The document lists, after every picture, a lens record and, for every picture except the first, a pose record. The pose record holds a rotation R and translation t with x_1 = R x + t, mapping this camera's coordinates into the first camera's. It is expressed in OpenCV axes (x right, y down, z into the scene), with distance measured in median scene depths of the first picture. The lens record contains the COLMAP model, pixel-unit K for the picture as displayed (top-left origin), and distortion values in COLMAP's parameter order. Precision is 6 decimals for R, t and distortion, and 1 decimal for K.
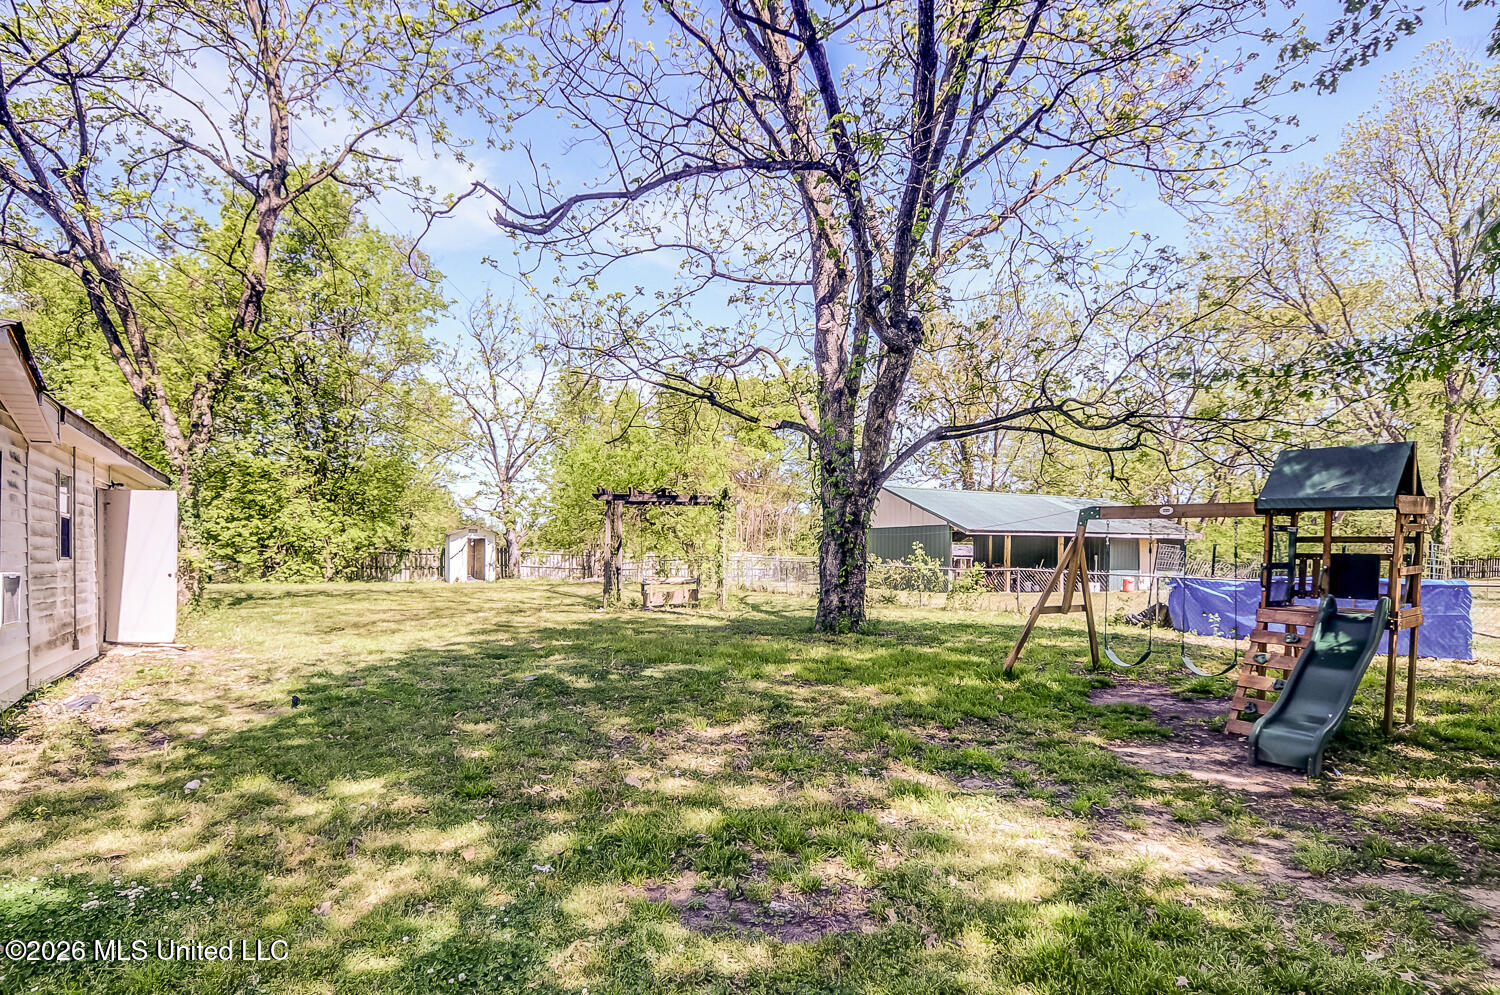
lens RADIAL K [[781.6, 0, 748.0], [0, 781.6, 558.9], [0, 0, 1]] dist [0.043911, -0.044448]
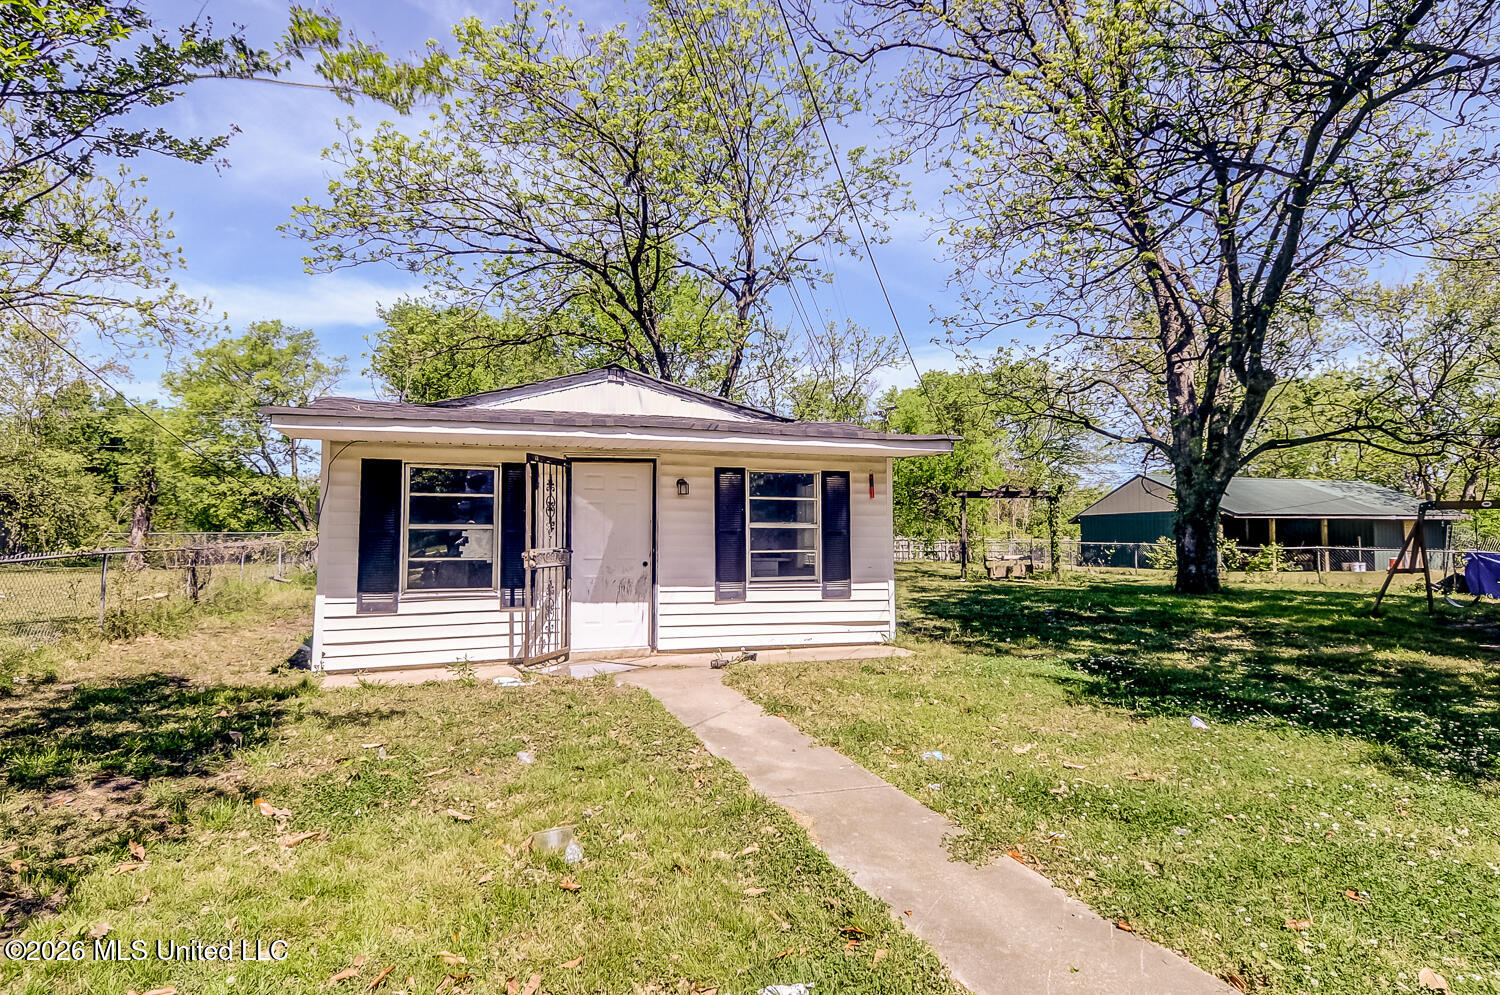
lens RADIAL K [[805.3, 0, 738.8], [0, 805.3, 490.5], [0, 0, 1]] dist [0.043656, -0.051393]
pose [[0.980490, -0.017690, -0.195771, -0.376994], [0.004586, 0.997730, -0.067189, 0.007614], [0.196515, 0.064980, 0.978345, -0.529030]]
